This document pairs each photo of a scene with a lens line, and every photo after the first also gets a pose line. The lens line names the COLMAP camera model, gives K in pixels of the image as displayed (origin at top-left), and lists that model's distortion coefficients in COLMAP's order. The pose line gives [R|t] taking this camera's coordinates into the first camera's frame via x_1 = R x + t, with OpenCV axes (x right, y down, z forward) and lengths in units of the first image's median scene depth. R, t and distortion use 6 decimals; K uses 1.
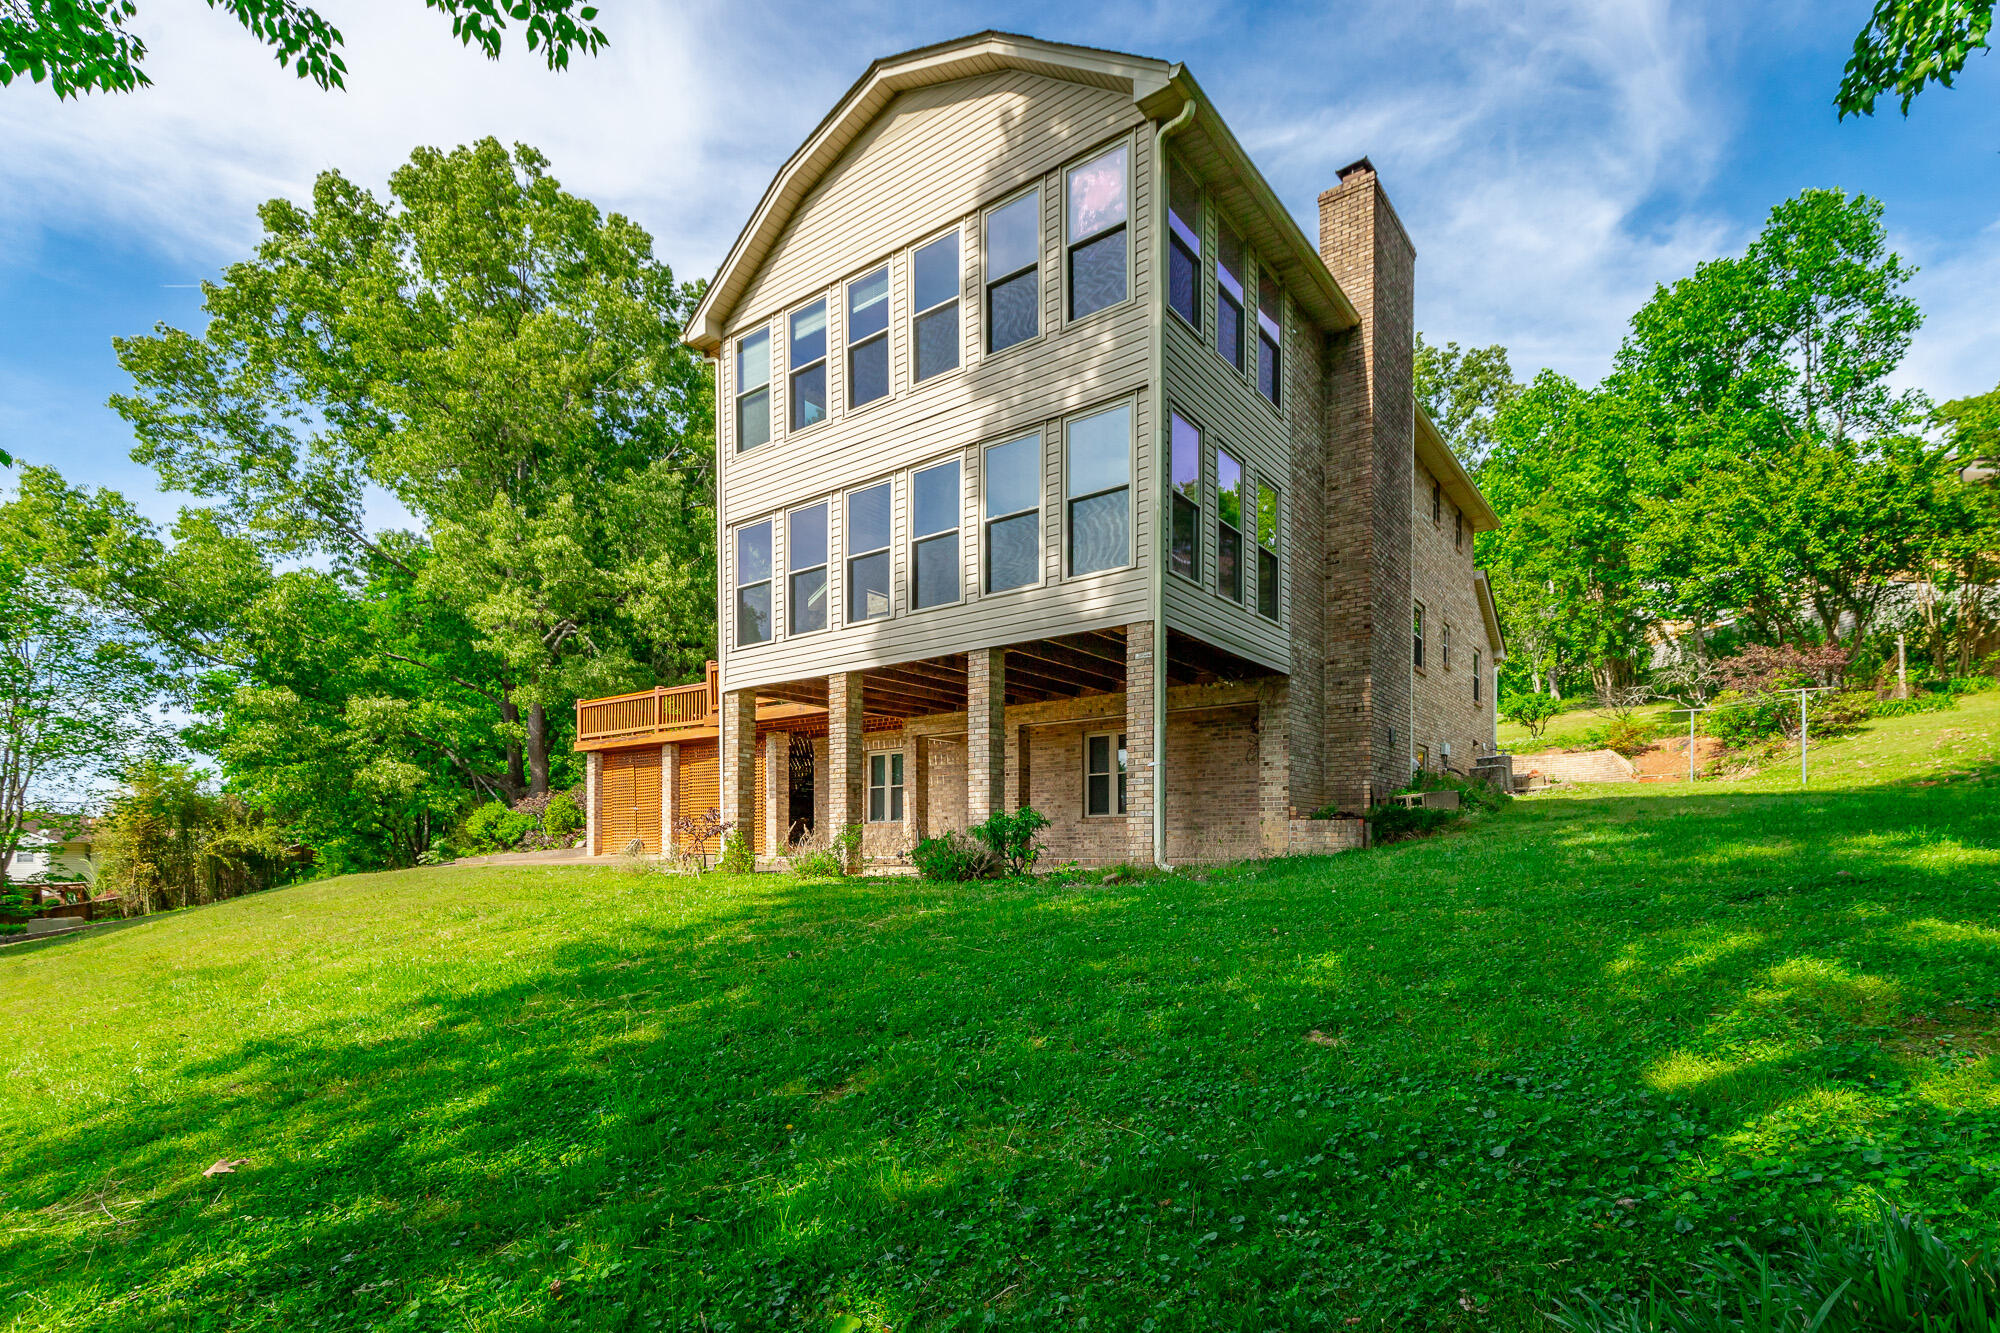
lens RADIAL K [[911.8, 0, 1026.0], [0, 911.8, 633.4], [0, 0, 1]] dist [0.001467, -0.000132]
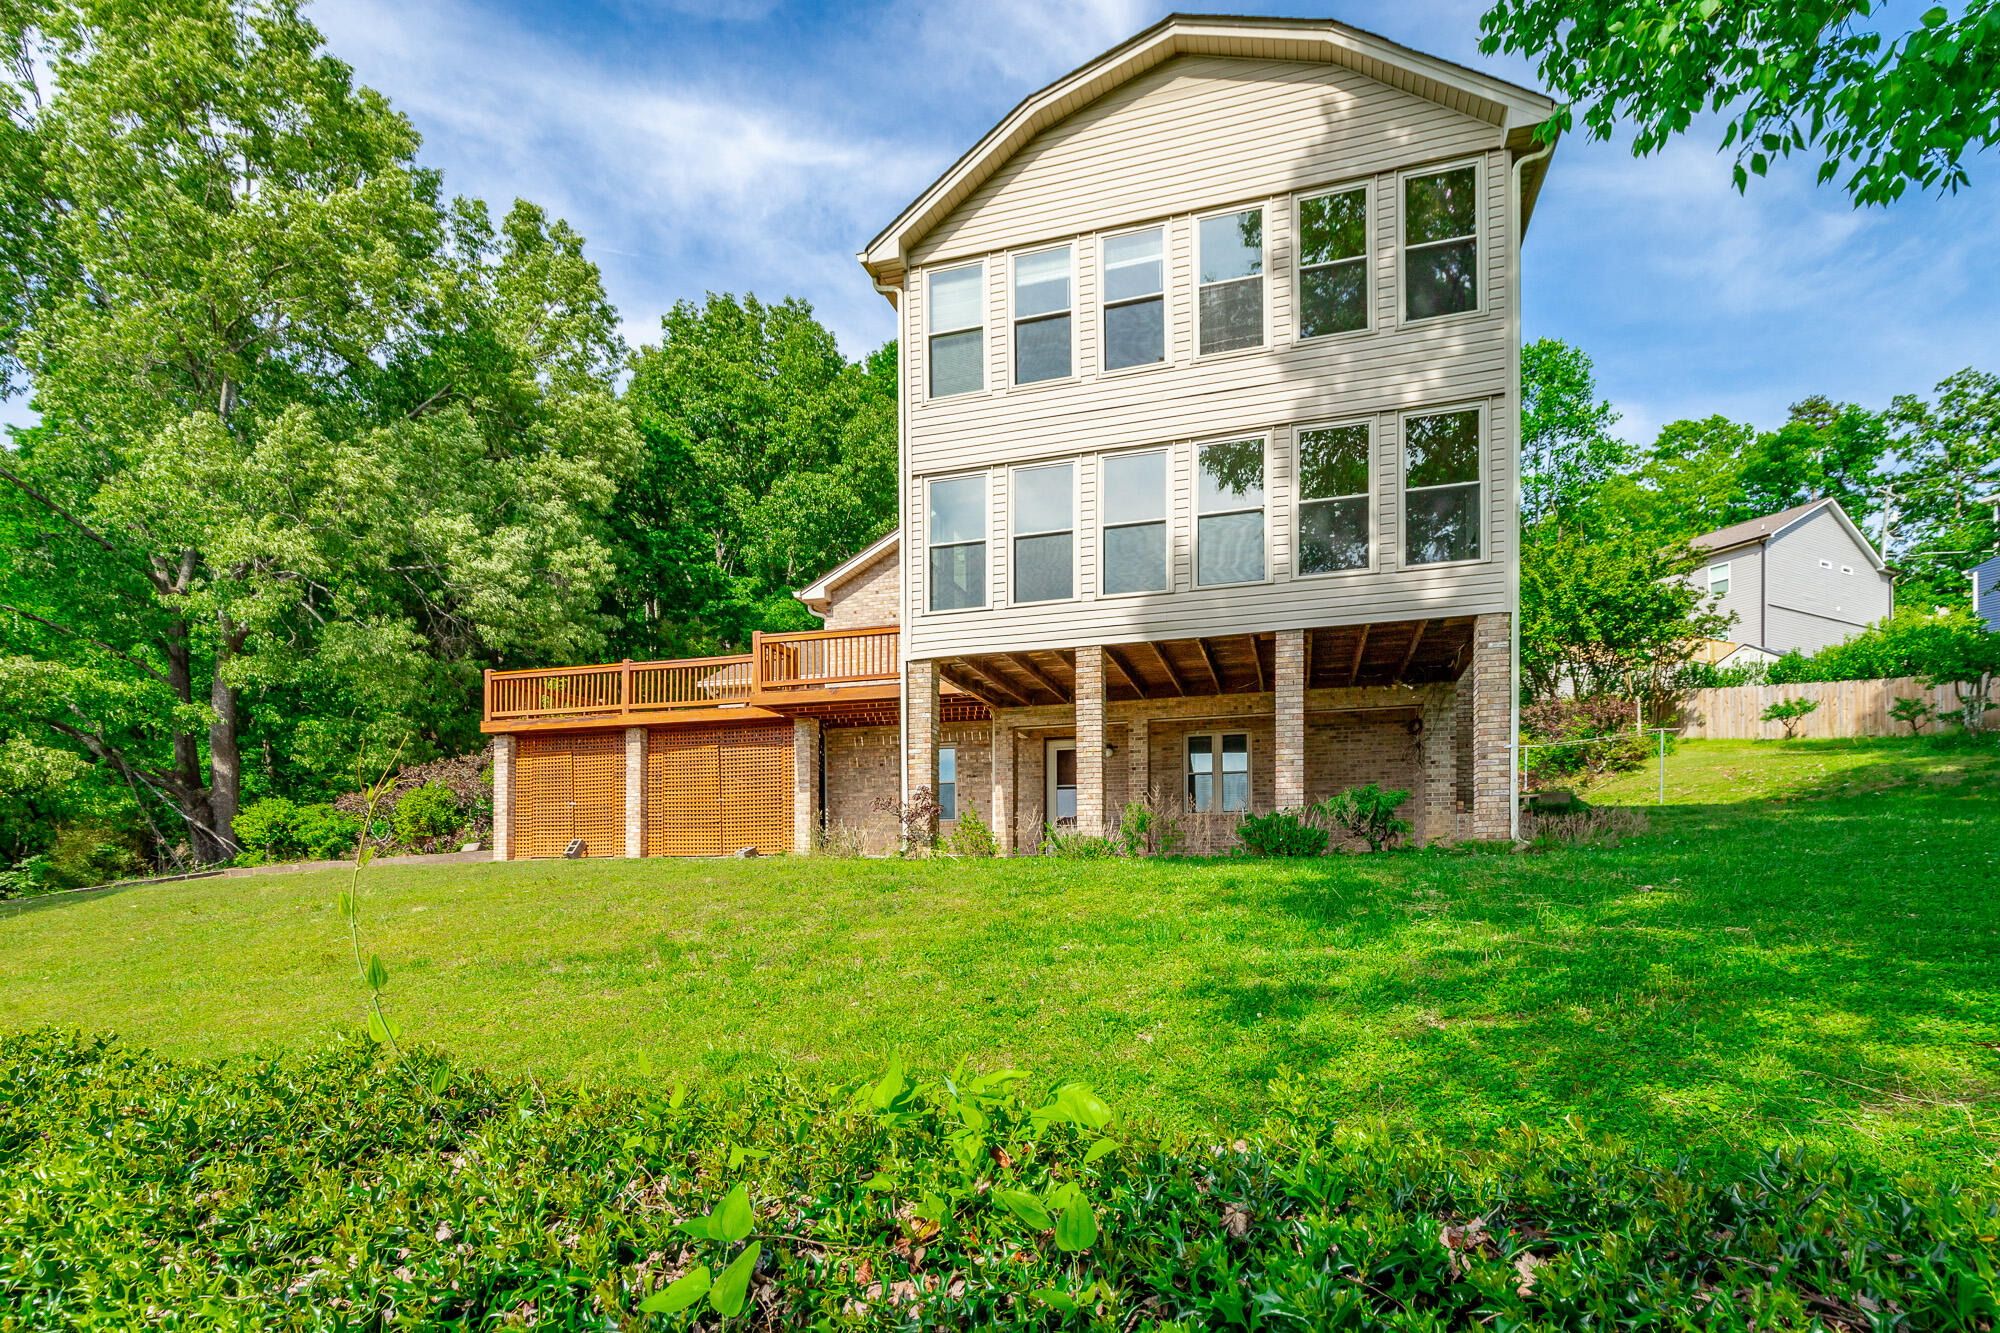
lens RADIAL K [[917.6, 0, 991.2], [0, 917.6, 664.3], [0, 0, 1]] dist [0.001164, -0.000157]
pose [[0.943942, 0.075573, 0.321343, -0.544597], [-0.074904, 0.997086, -0.014463, 0.075341], [-0.321500, -0.010418, 0.946852, 0.125660]]
